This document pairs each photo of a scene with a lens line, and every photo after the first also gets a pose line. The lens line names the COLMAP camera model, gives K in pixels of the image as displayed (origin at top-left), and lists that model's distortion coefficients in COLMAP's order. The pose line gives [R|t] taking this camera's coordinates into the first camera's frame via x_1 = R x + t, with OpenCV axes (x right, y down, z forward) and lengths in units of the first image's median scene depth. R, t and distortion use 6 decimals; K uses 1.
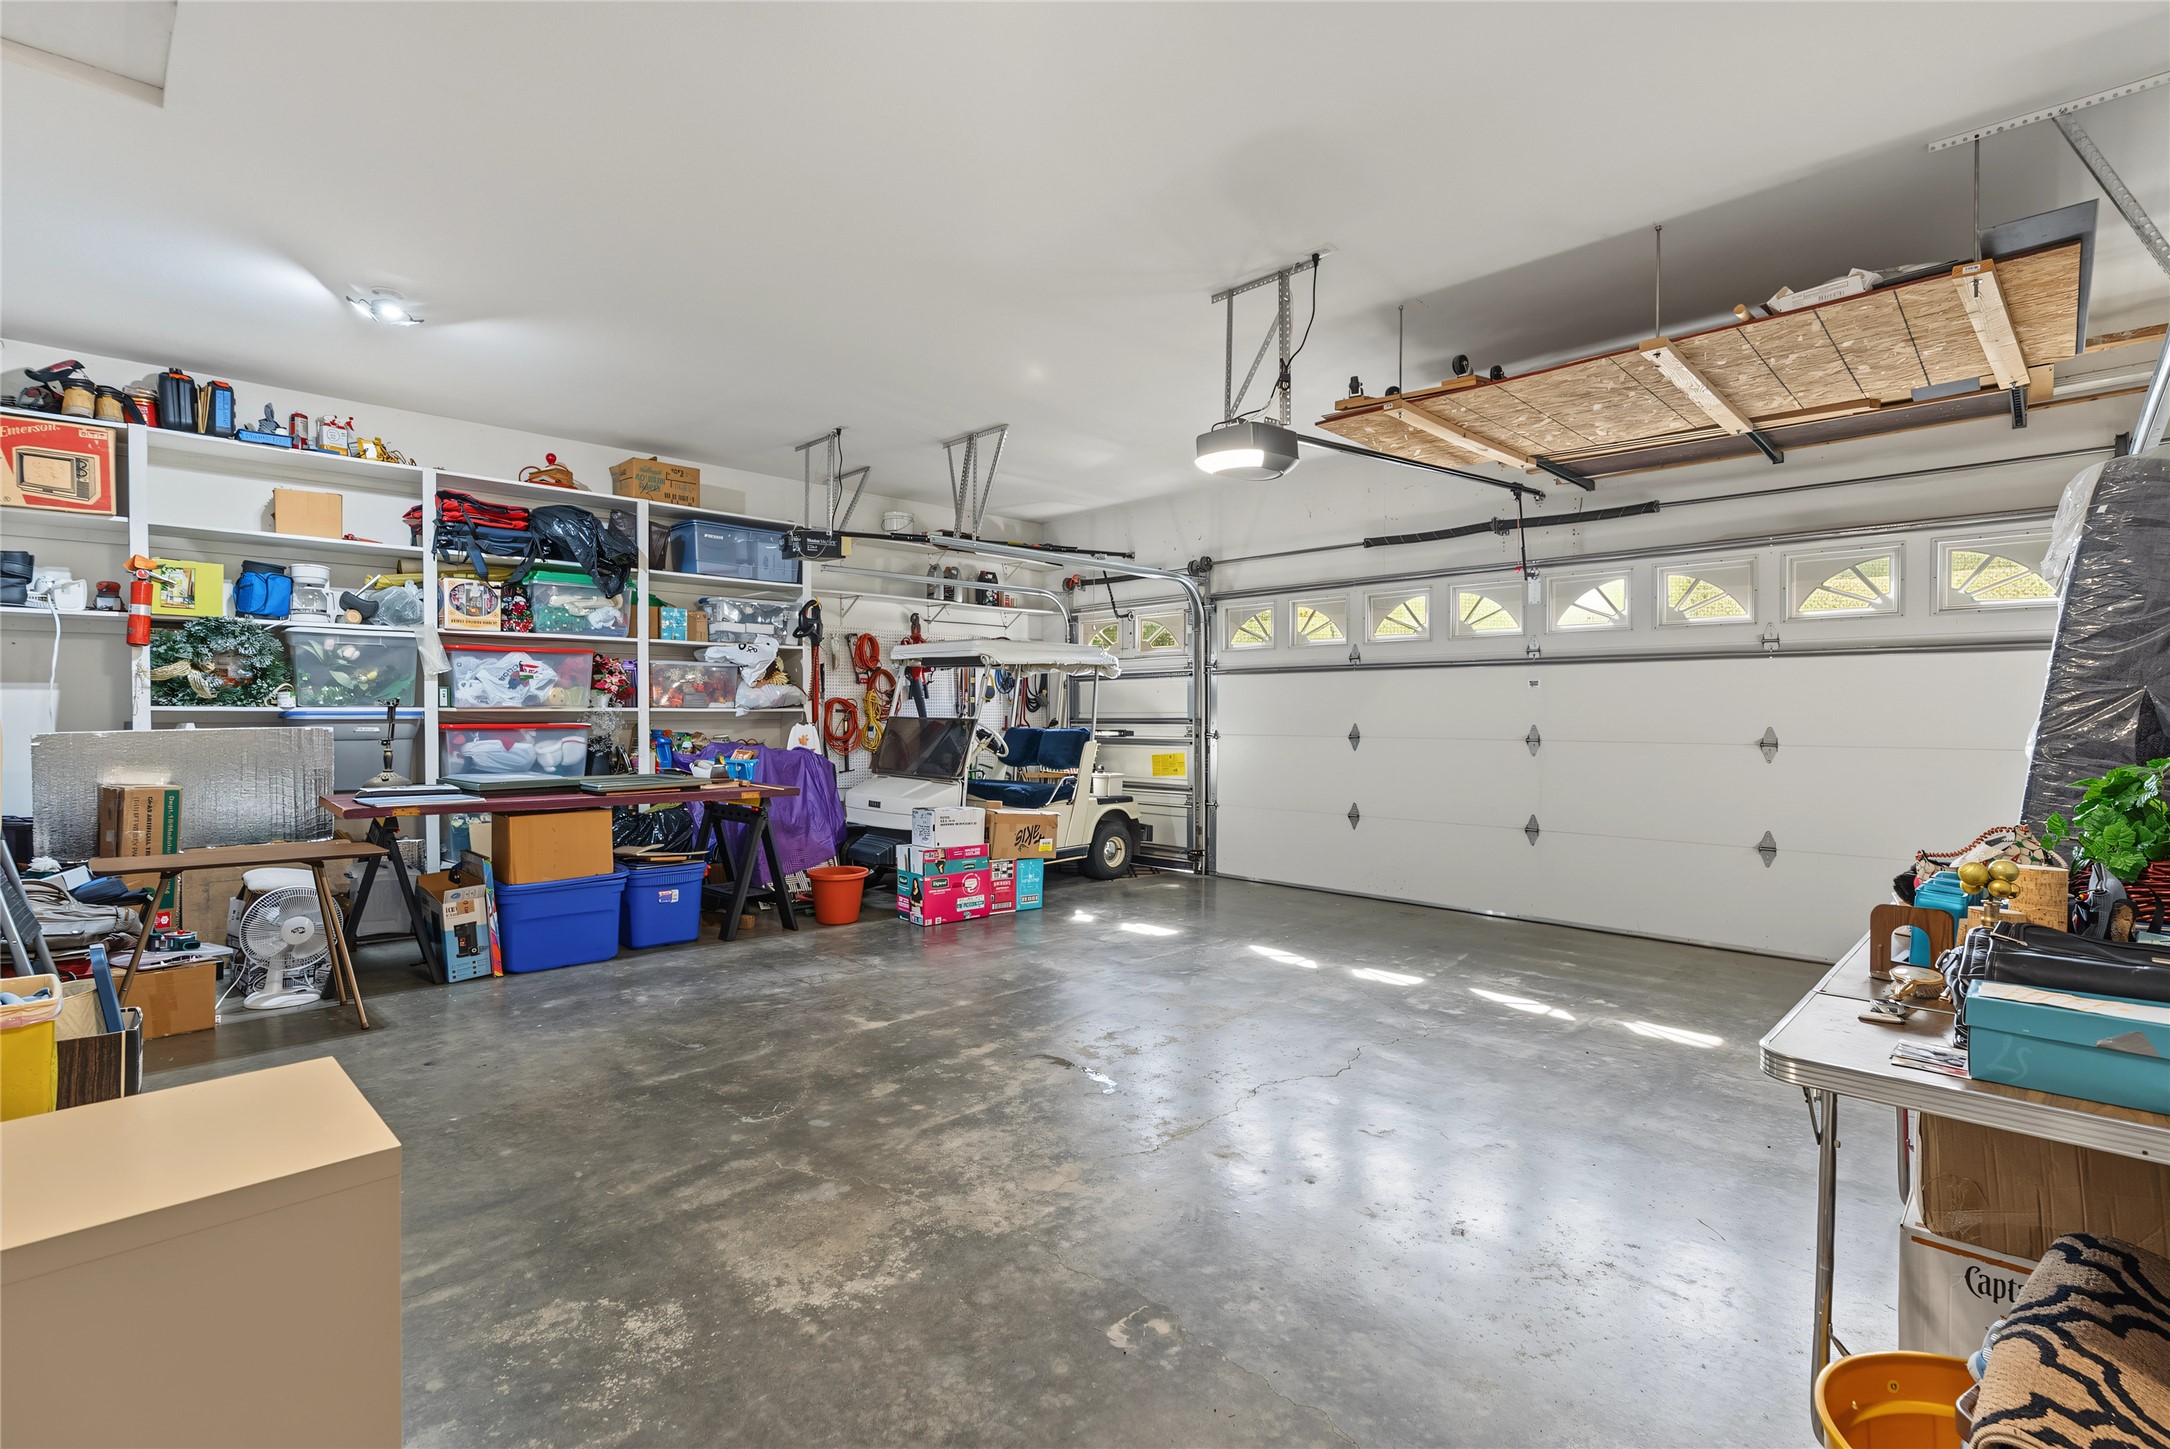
lens RADIAL K [[998.2, 0, 1084.7], [0, 998.2, 724.2], [0, 0, 1]] dist [-0.011281, 0.001846]
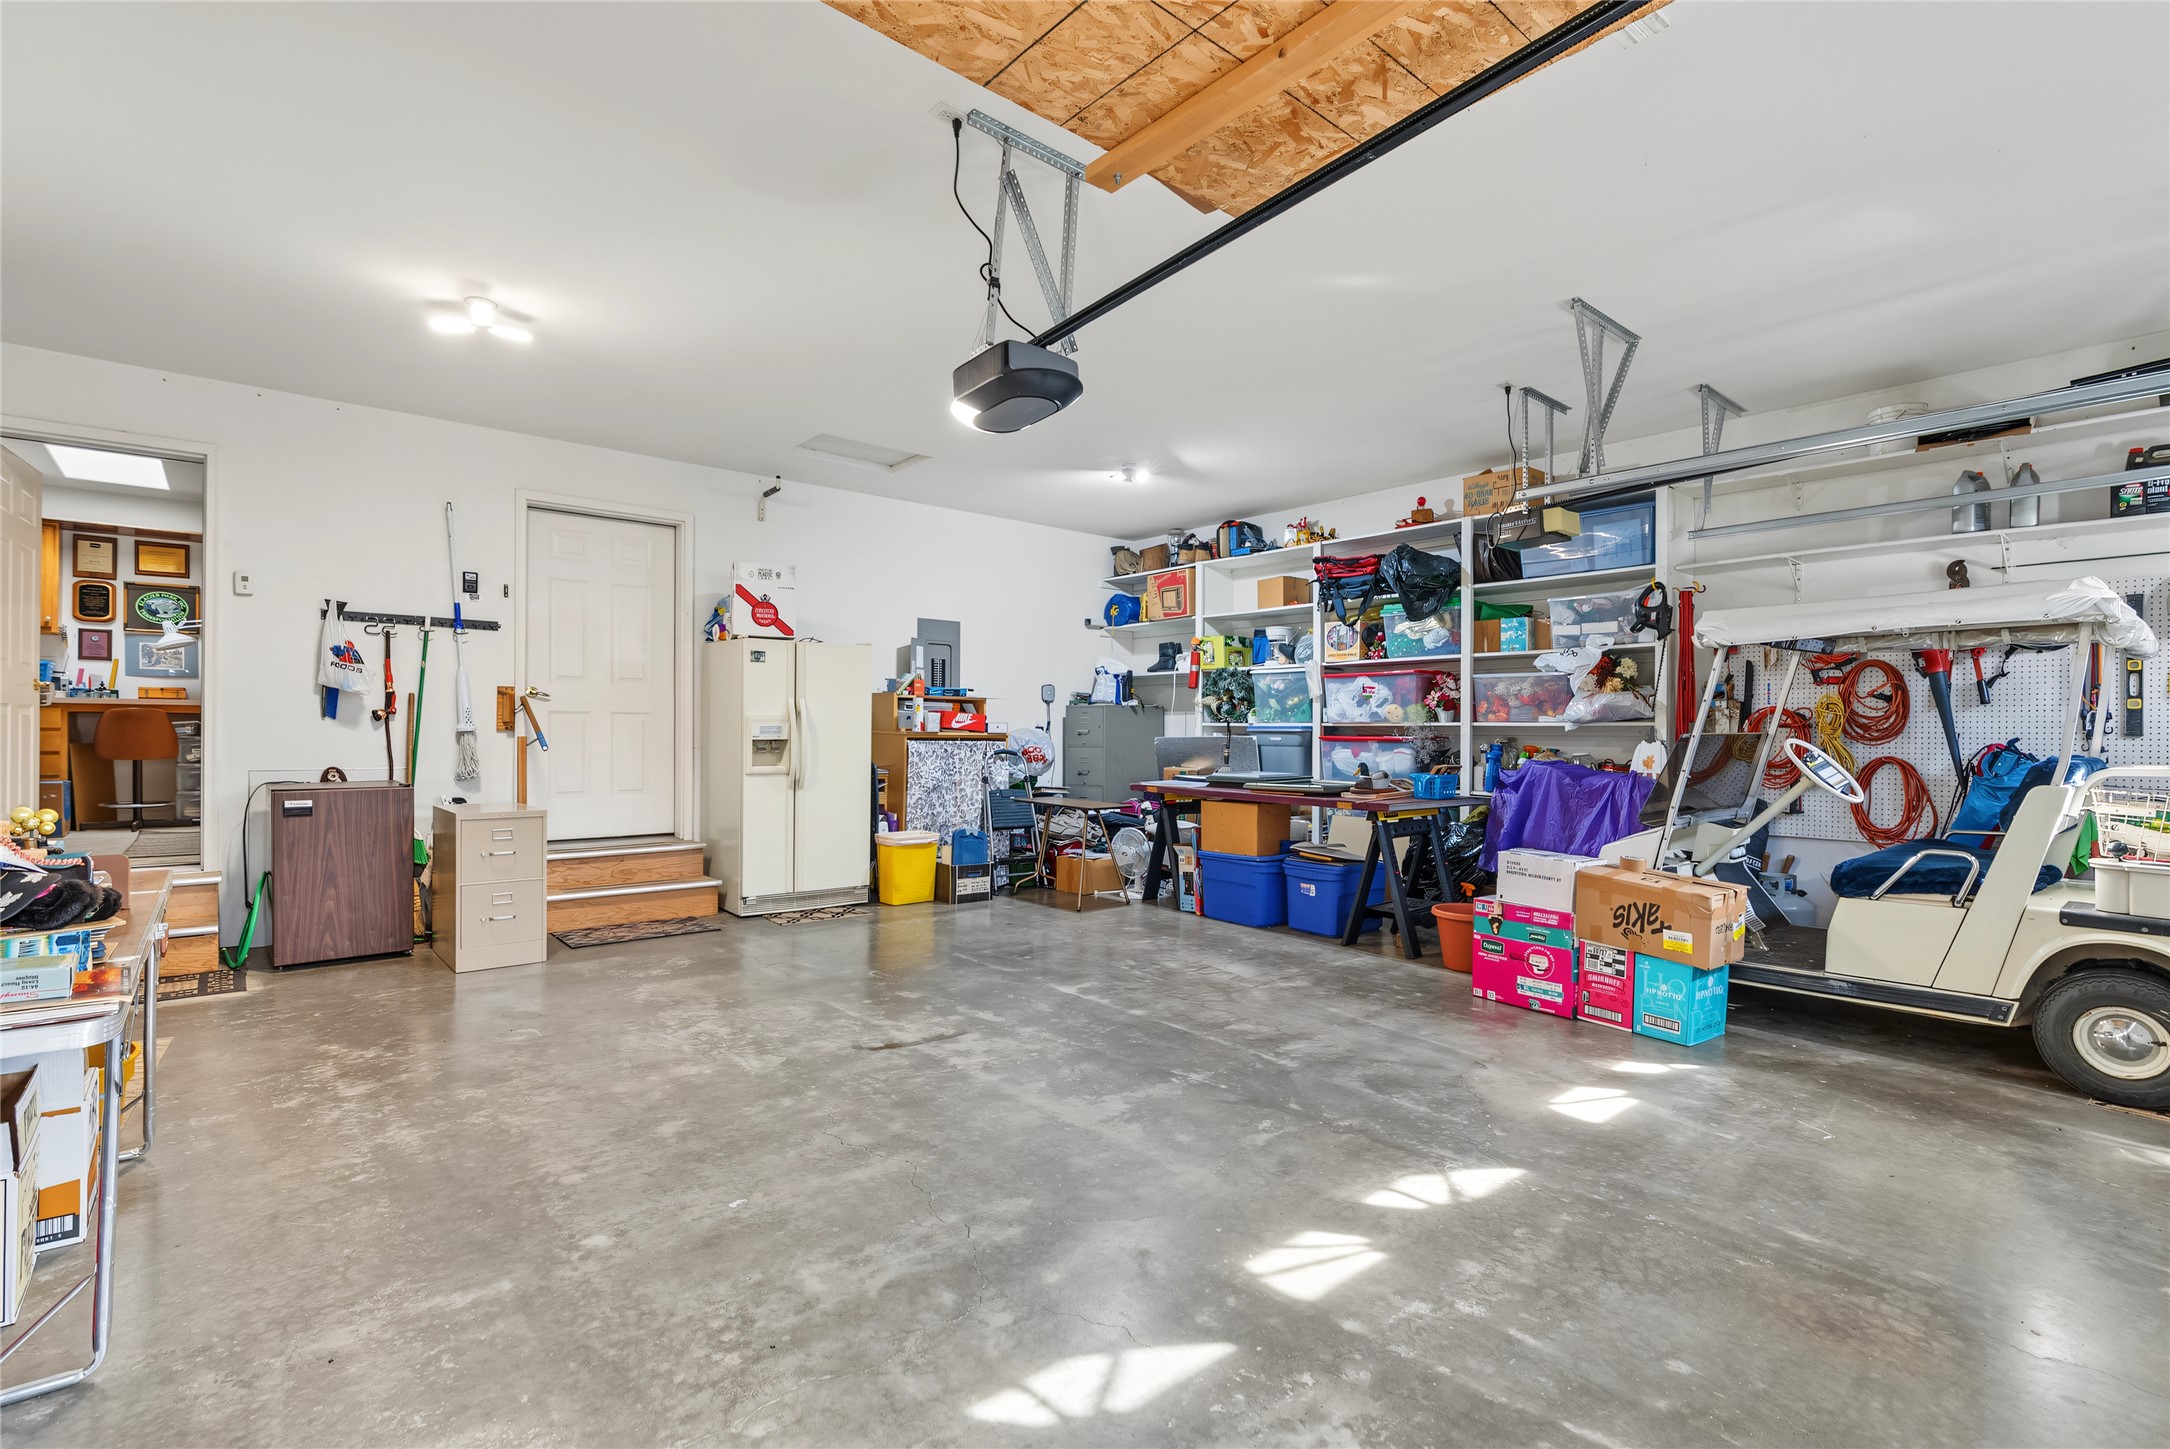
lens RADIAL K [[998.2, 0, 1100.3], [0, 998.2, 725.0], [0, 0, 1]] dist [-0.011281, 0.001846]
pose [[-0.069952, -0.009245, -0.997508, 0.683873], [-0.020418, 0.999761, -0.007834, 0.002305], [0.997341, 0.019820, -0.070124, 0.807016]]
